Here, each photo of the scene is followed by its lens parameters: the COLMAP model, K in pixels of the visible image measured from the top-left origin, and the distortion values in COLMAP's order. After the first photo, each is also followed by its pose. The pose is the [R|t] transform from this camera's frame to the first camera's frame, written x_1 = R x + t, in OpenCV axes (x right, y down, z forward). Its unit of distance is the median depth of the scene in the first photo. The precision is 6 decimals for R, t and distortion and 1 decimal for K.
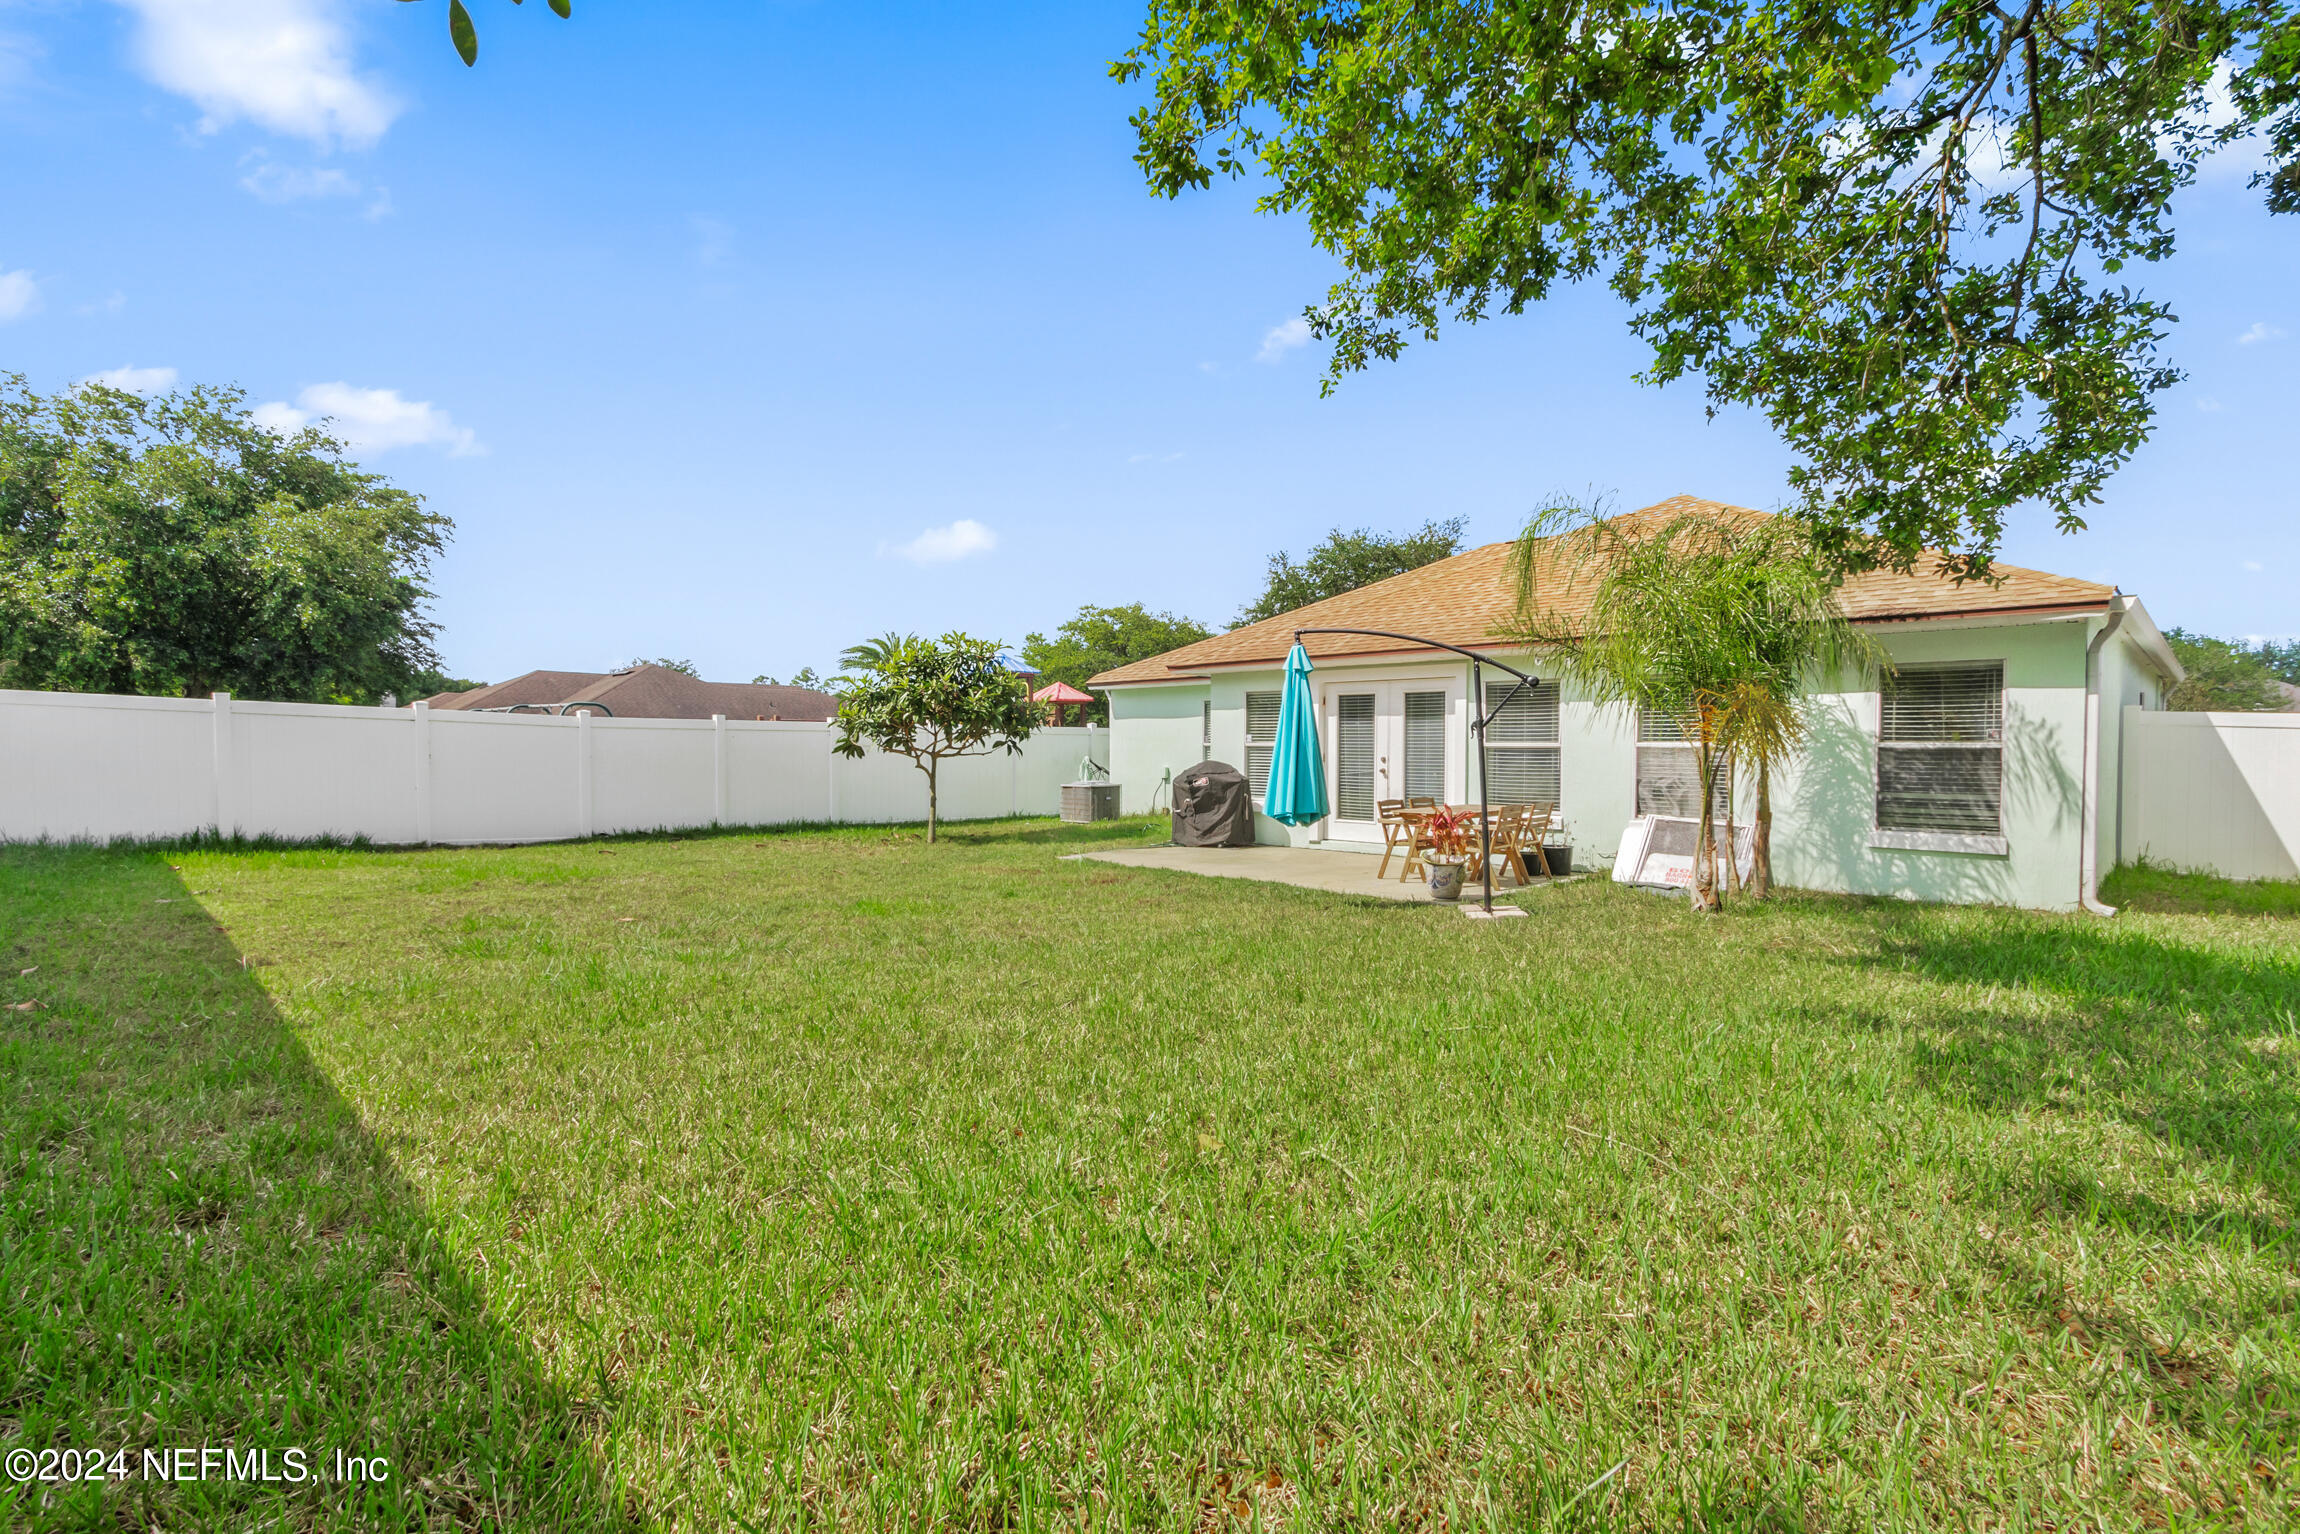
lens RADIAL K [[1043.5, 0, 1137.4], [0, 1043.5, 769.4], [0, 0, 1]] dist [-0.000052, 0.000096]
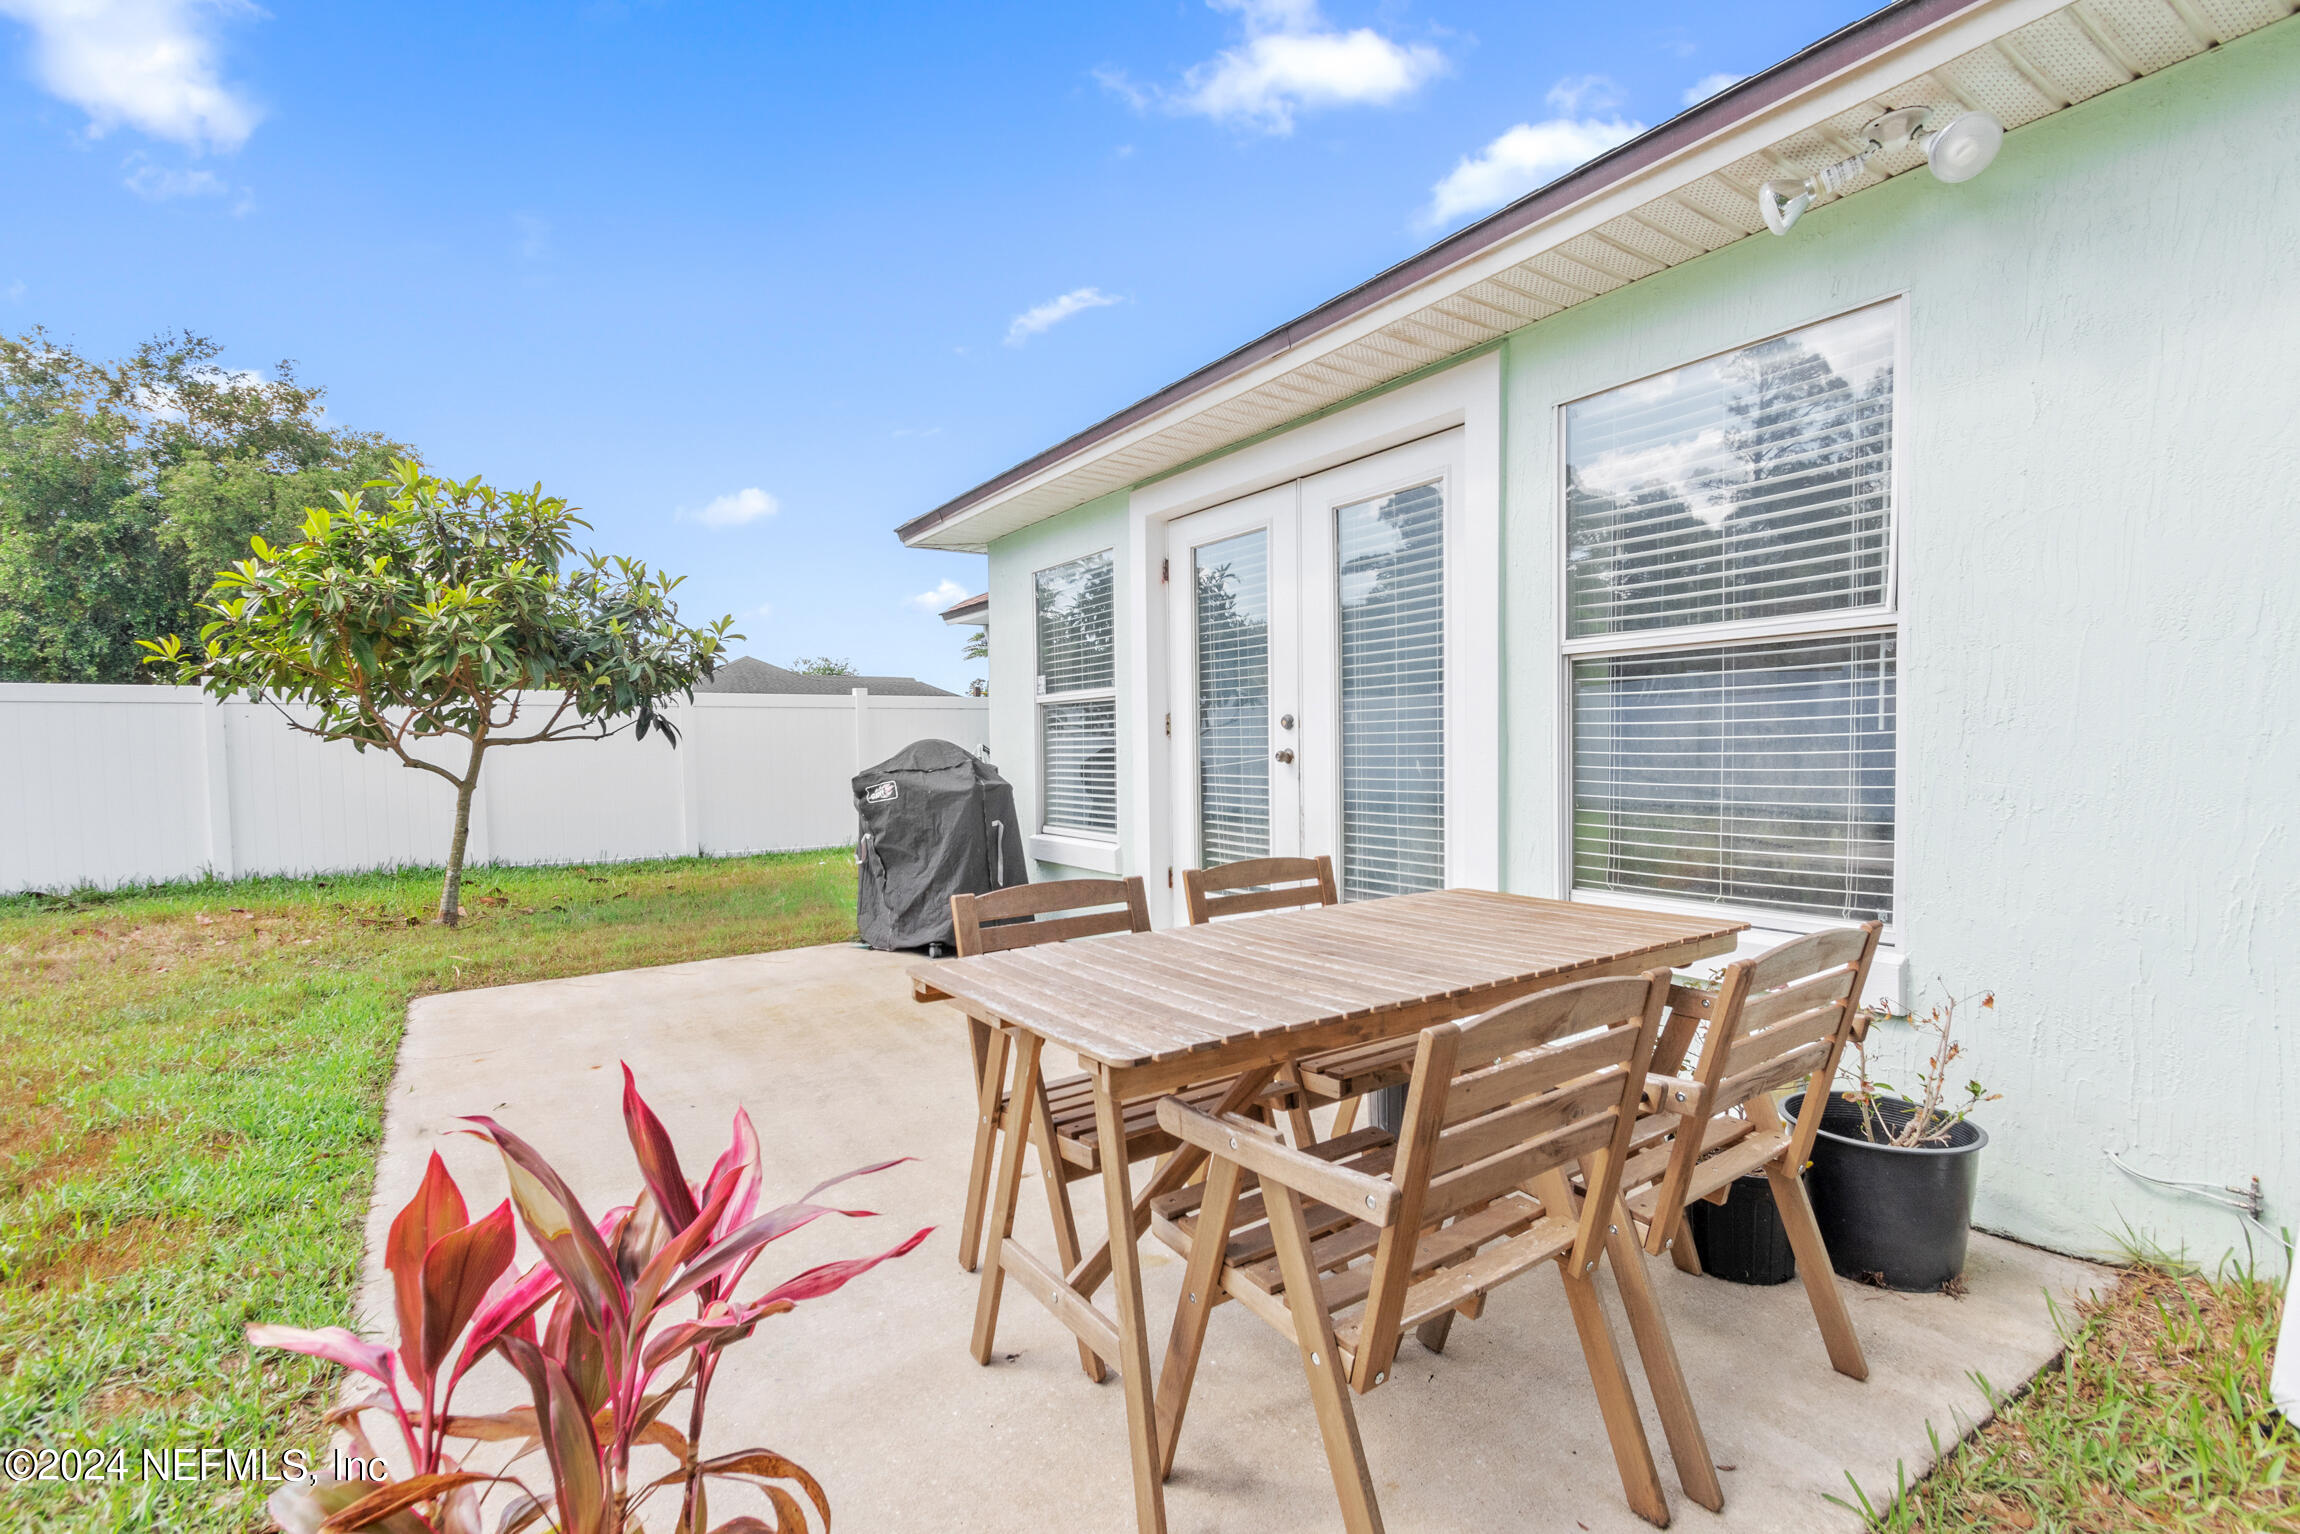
lens RADIAL K [[1063.0, 0, 1151.5], [0, 1063.0, 791.1], [0, 0, 1]] dist [0.012055, -0.000688]
pose [[0.979387, -0.009219, -0.201781, 0.259376], [0.013718, 0.999687, 0.020912, 0.004650], [0.201525, -0.023249, 0.979207, 0.655753]]
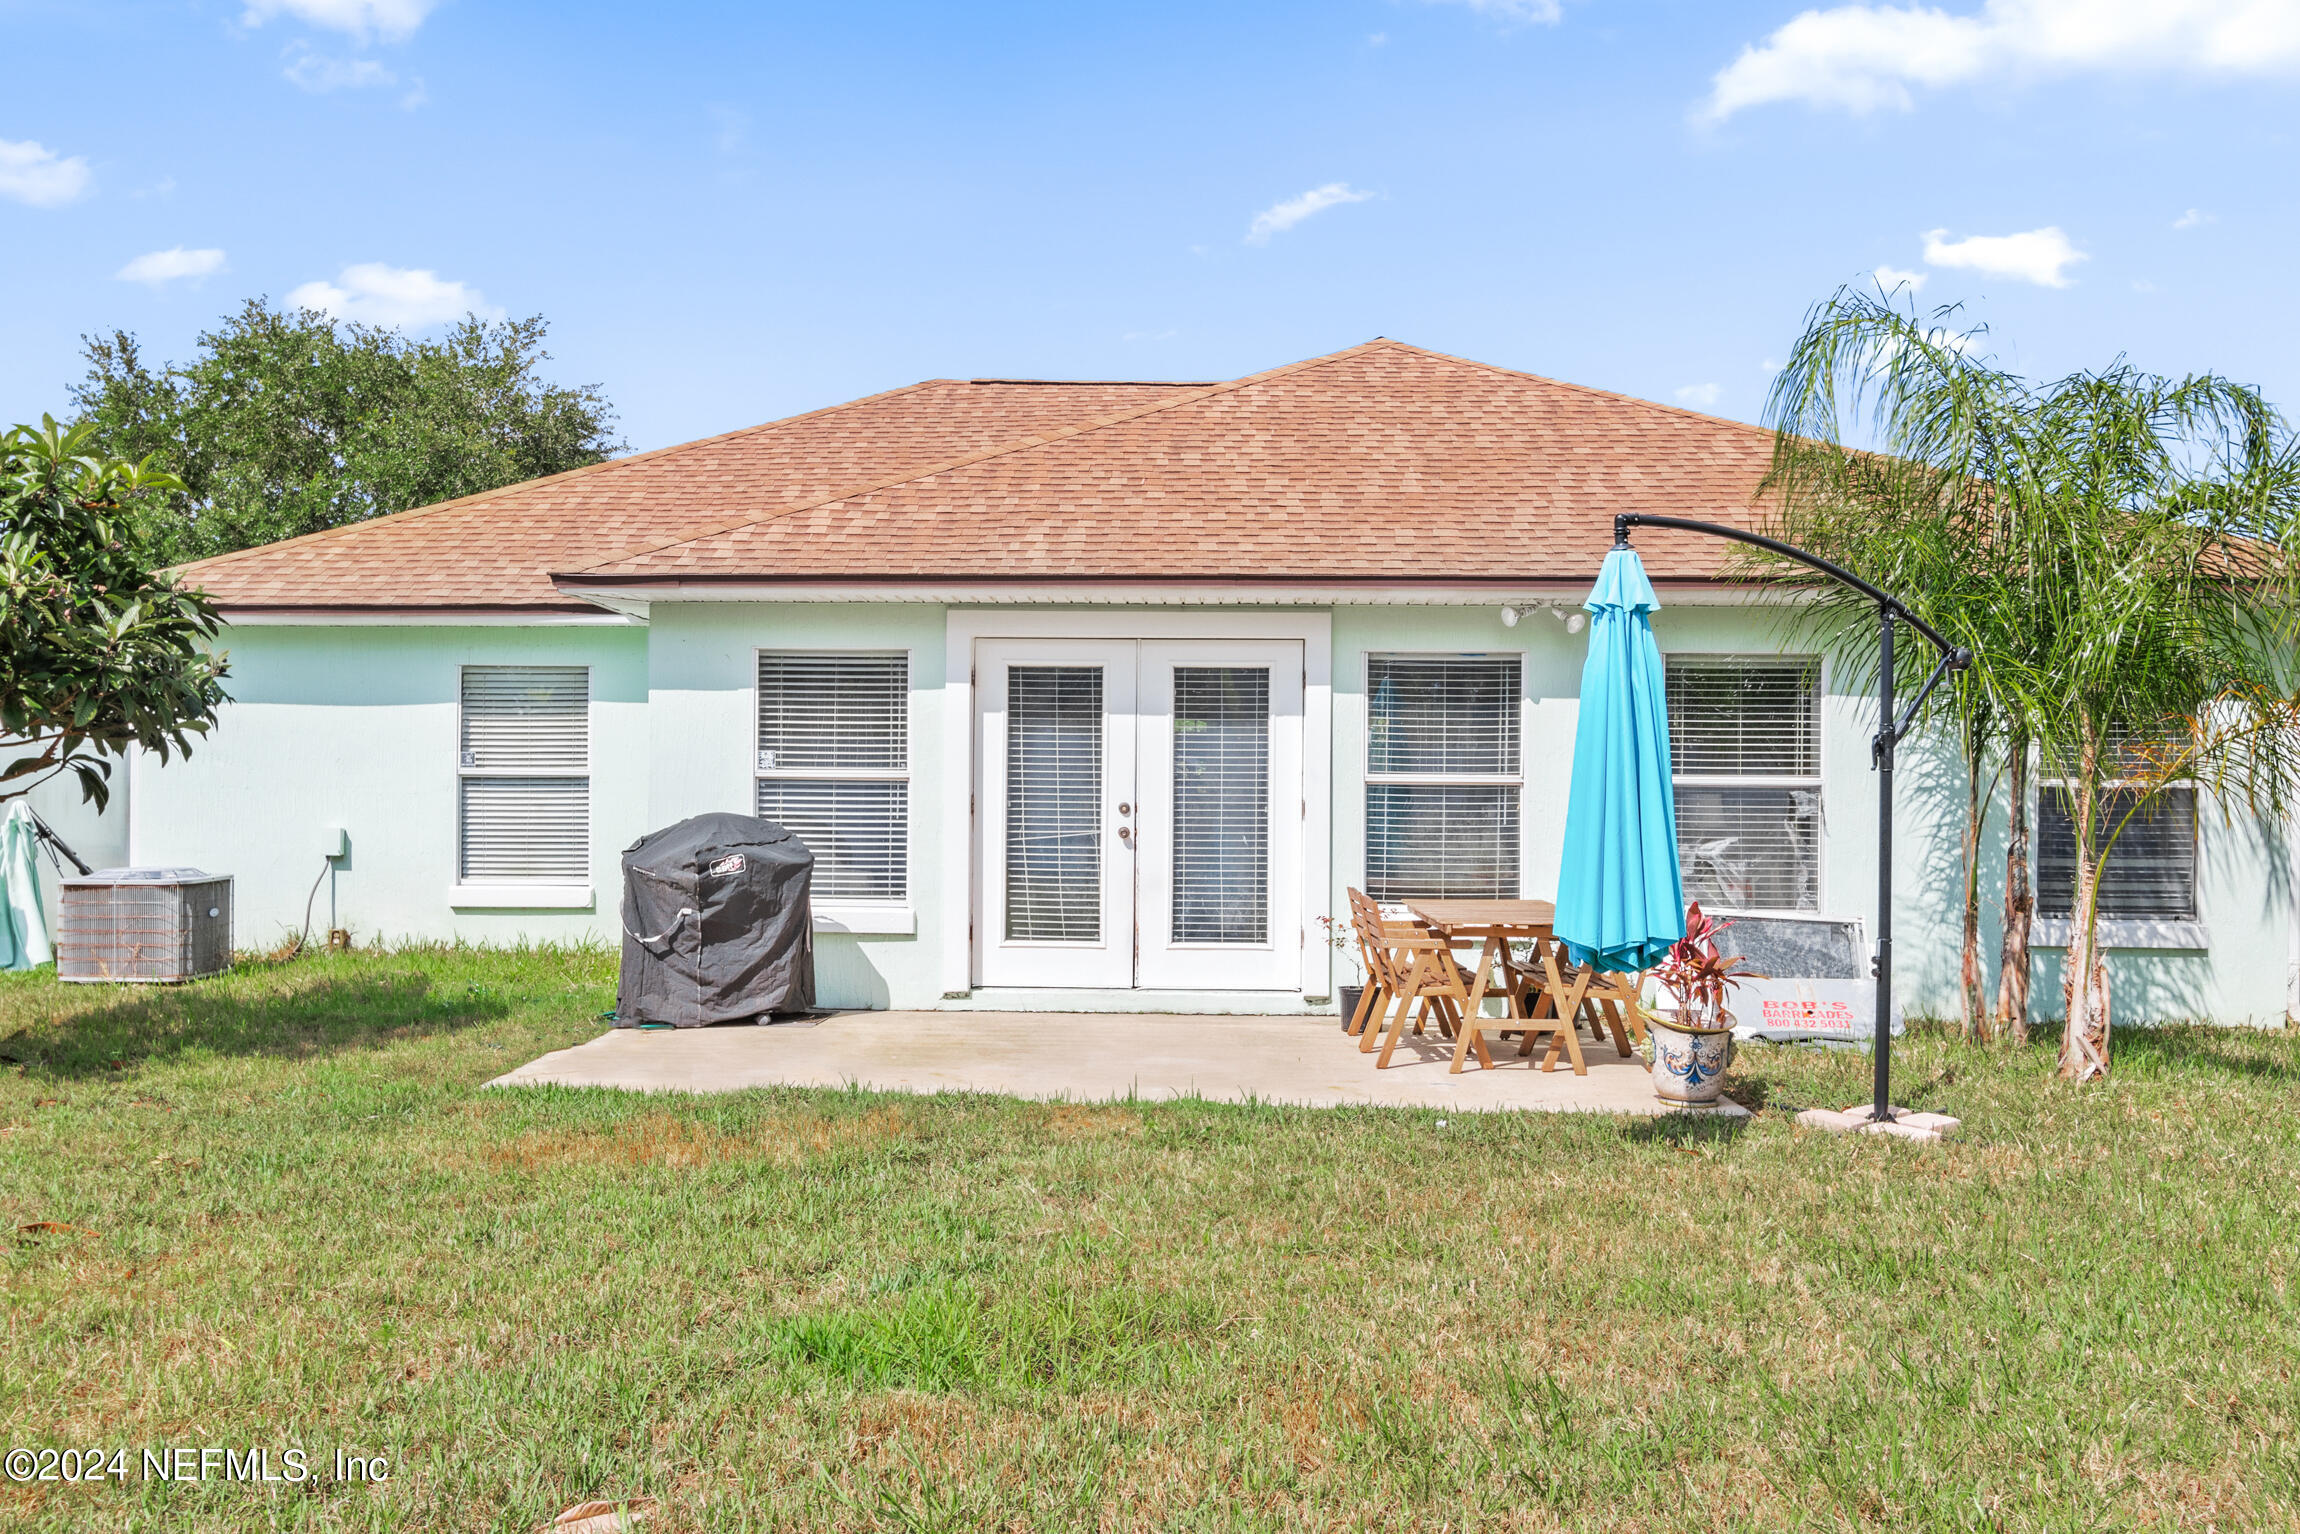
lens RADIAL K [[1957.0, 0, 1150.0], [0, 1957.0, 767.0], [0, 0, 1]] dist [0.013937, 0.006576]
pose [[0.743991, 0.008143, 0.668140, -0.343896], [0.008814, 0.999719, -0.021999, -0.008559], [-0.668132, 0.022256, 0.743710, 0.340659]]
